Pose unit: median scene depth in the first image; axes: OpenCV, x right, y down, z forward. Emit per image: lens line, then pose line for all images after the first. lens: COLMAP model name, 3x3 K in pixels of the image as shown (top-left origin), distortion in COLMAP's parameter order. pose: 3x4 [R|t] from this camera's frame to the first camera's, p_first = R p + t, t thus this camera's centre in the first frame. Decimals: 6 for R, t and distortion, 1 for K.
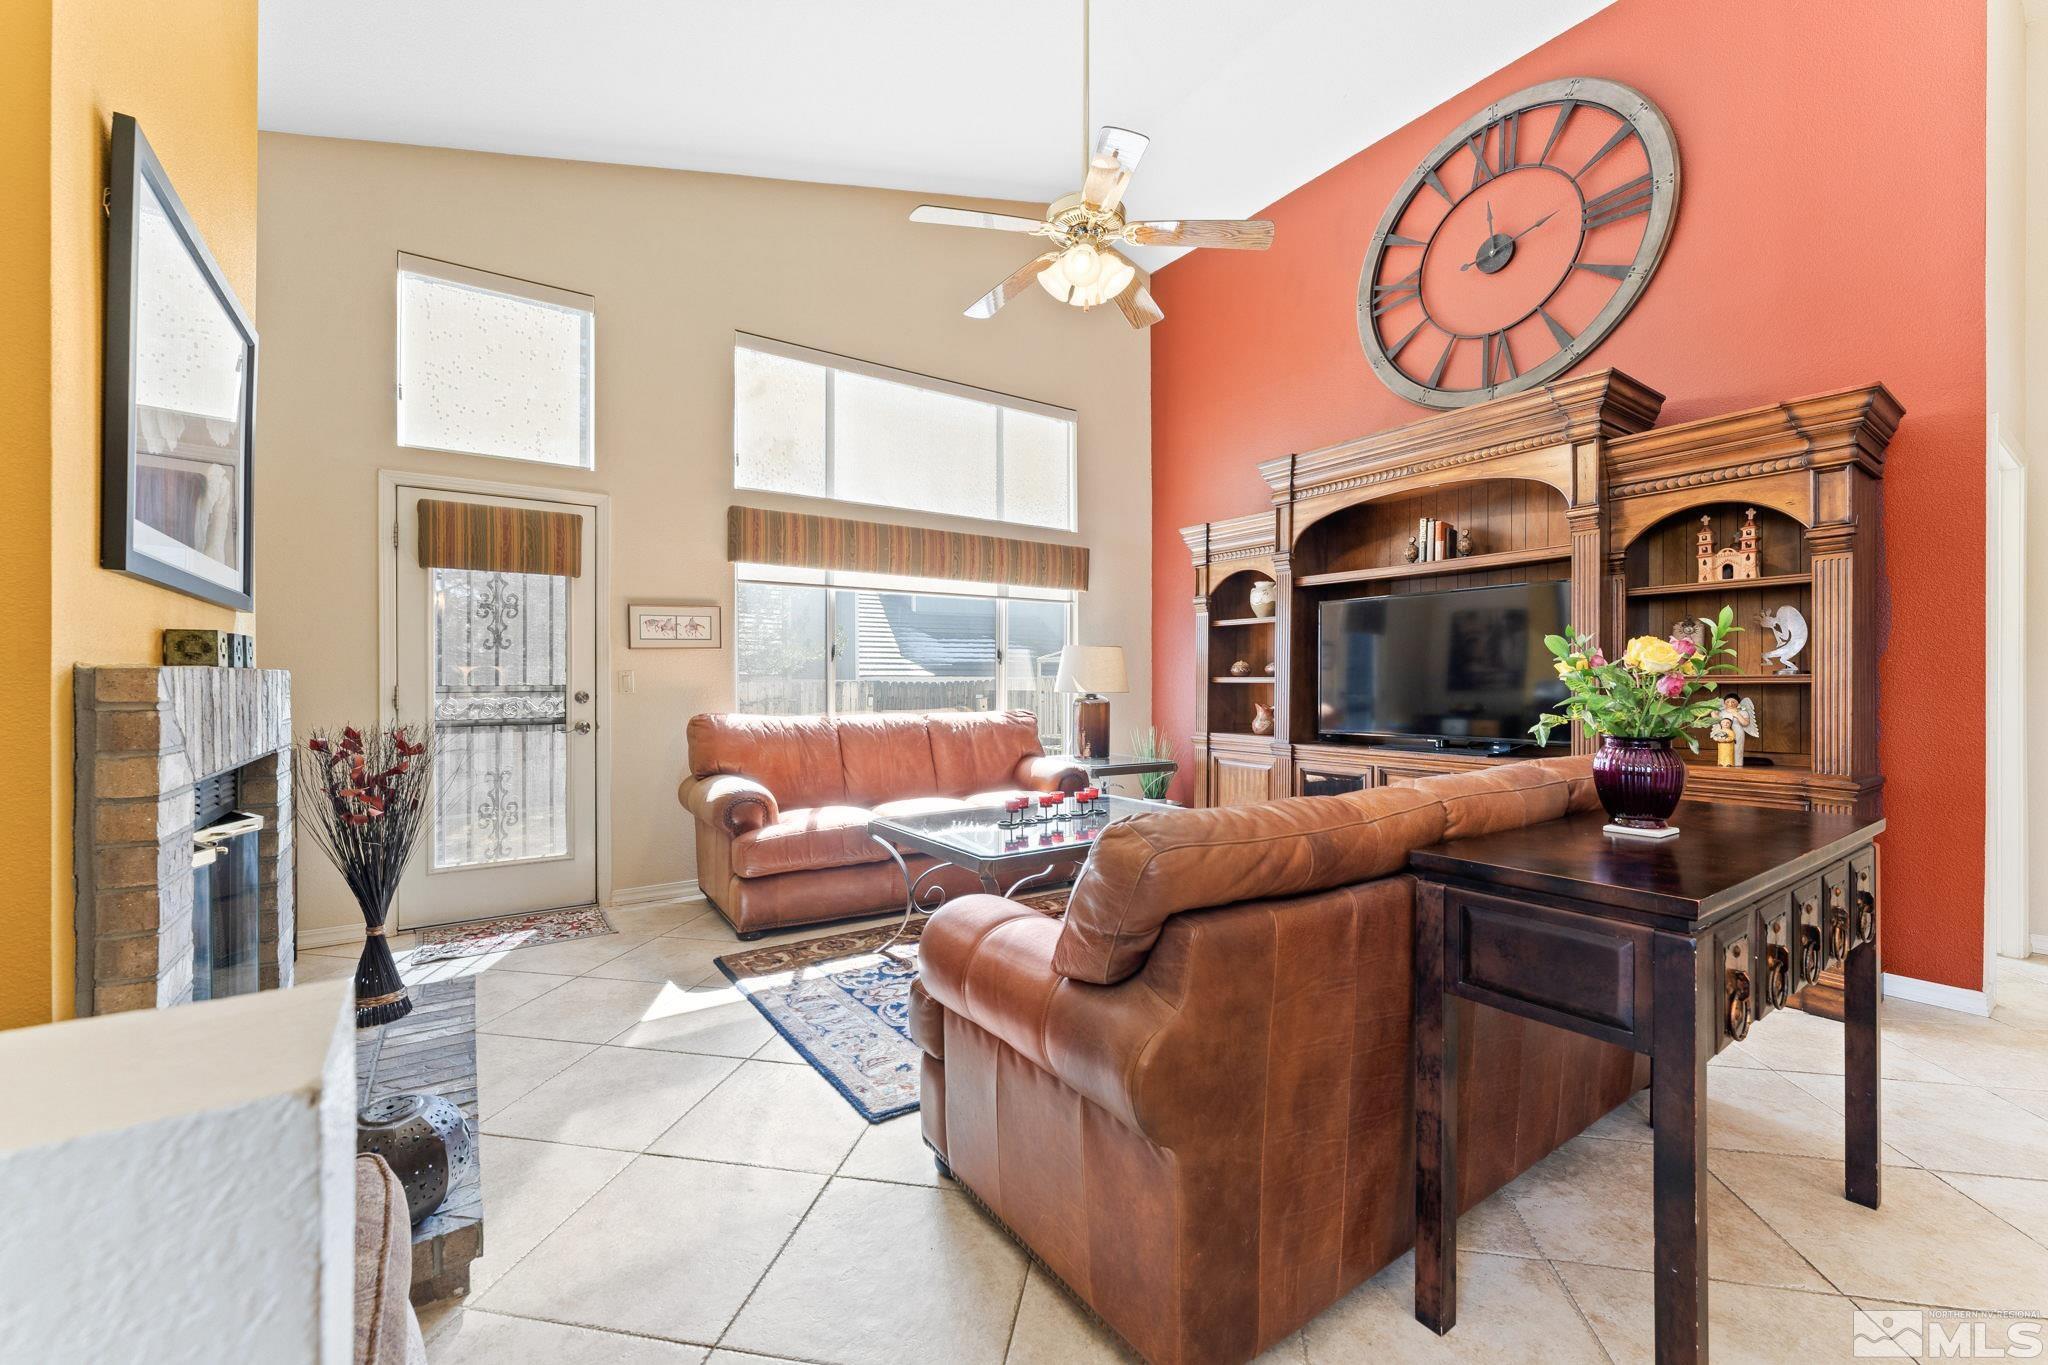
lens RADIAL K [[832.9, 0, 1022.9], [0, 832.9, 675.1], [0, 0, 1]] dist [0.003583, -0.000280]
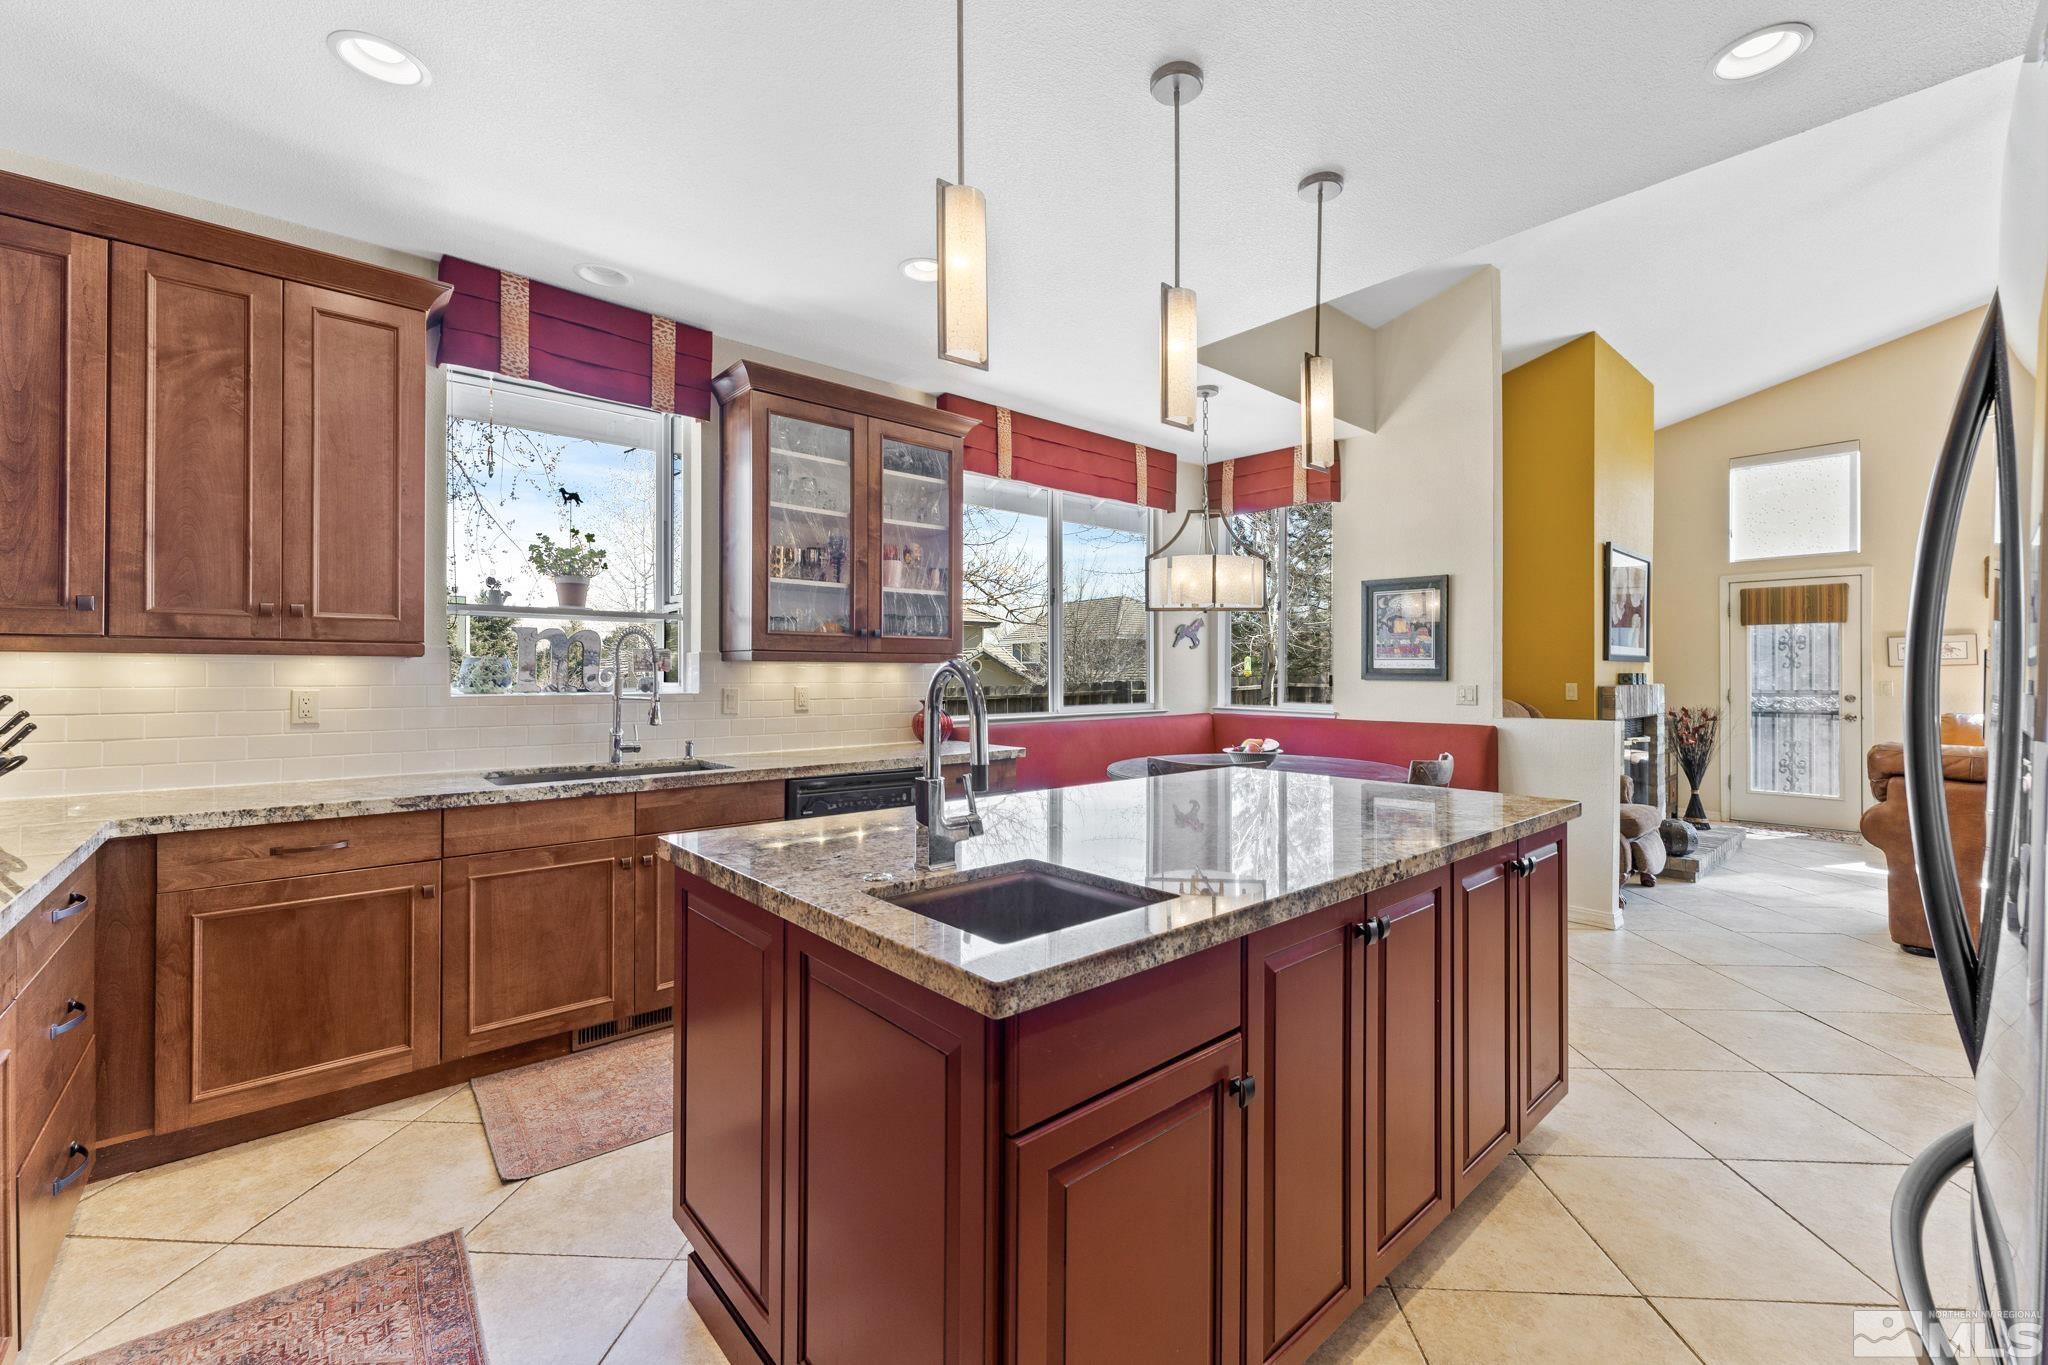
lens RADIAL K [[818.1, 0, 1038.6], [0, 818.1, 675.3], [0, 0, 1]] dist [-0.008451, -0.000069]
pose [[0.130726, 0.001894, -0.991417, 0.783007], [0.004299, 0.999988, 0.002477, -0.027350], [0.991409, -0.004586, 0.130716, -0.712187]]
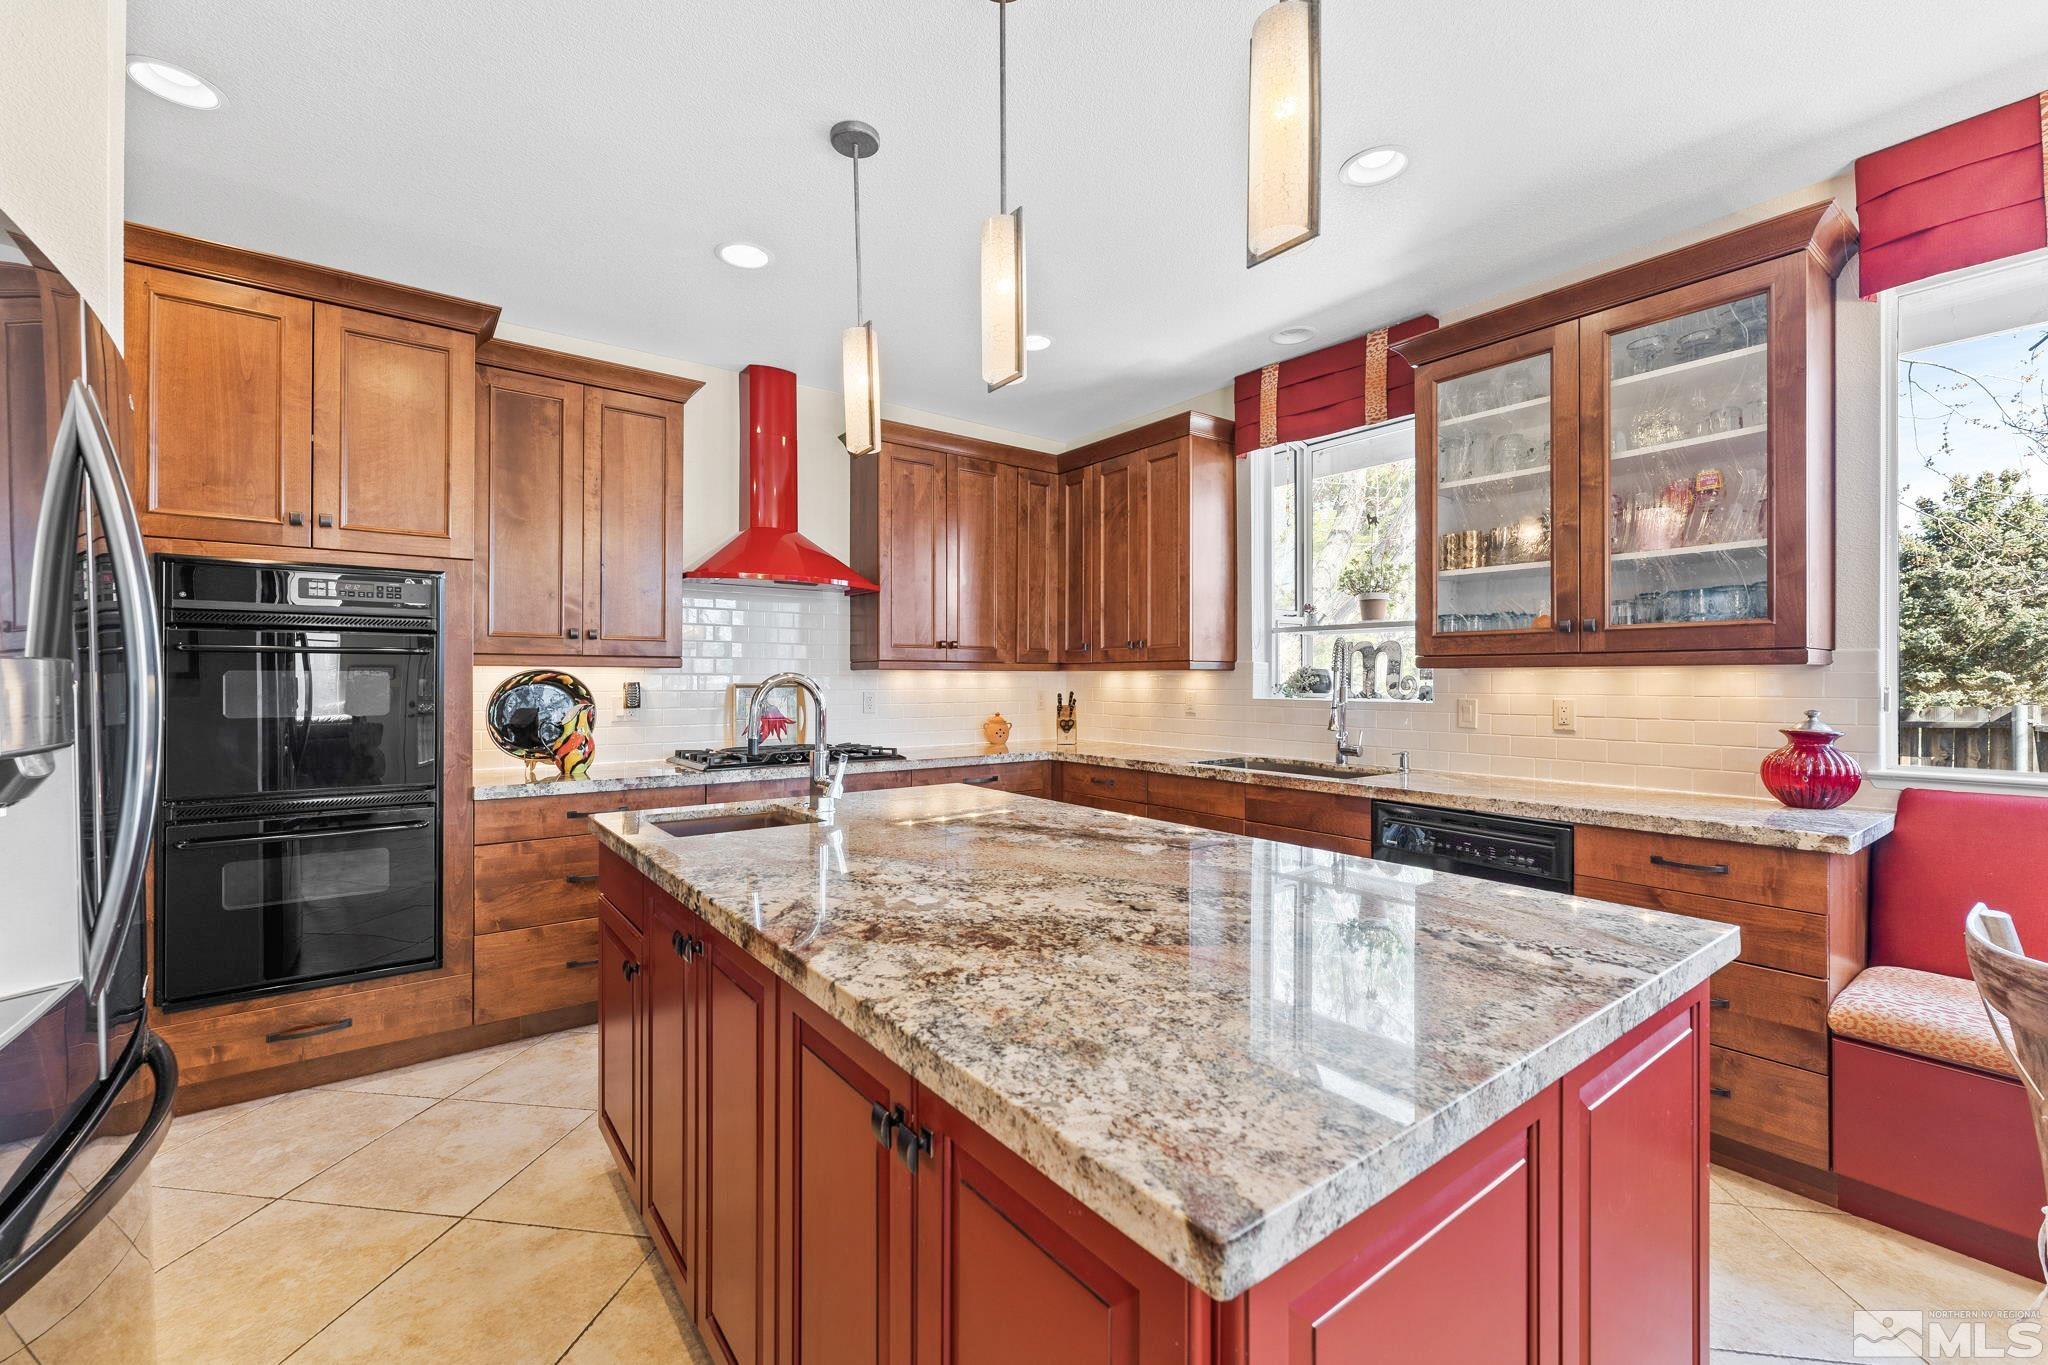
lens RADIAL K [[832.9, 0, 1003.3], [0, 832.9, 680.4], [0, 0, 1]] dist [0.003583, -0.000280]
pose [[-0.999213, -0.001345, -0.039641, 0.361752], [-0.001145, 0.999987, -0.005061, -0.025851], [0.039647, -0.005011, -0.999201, -0.185083]]
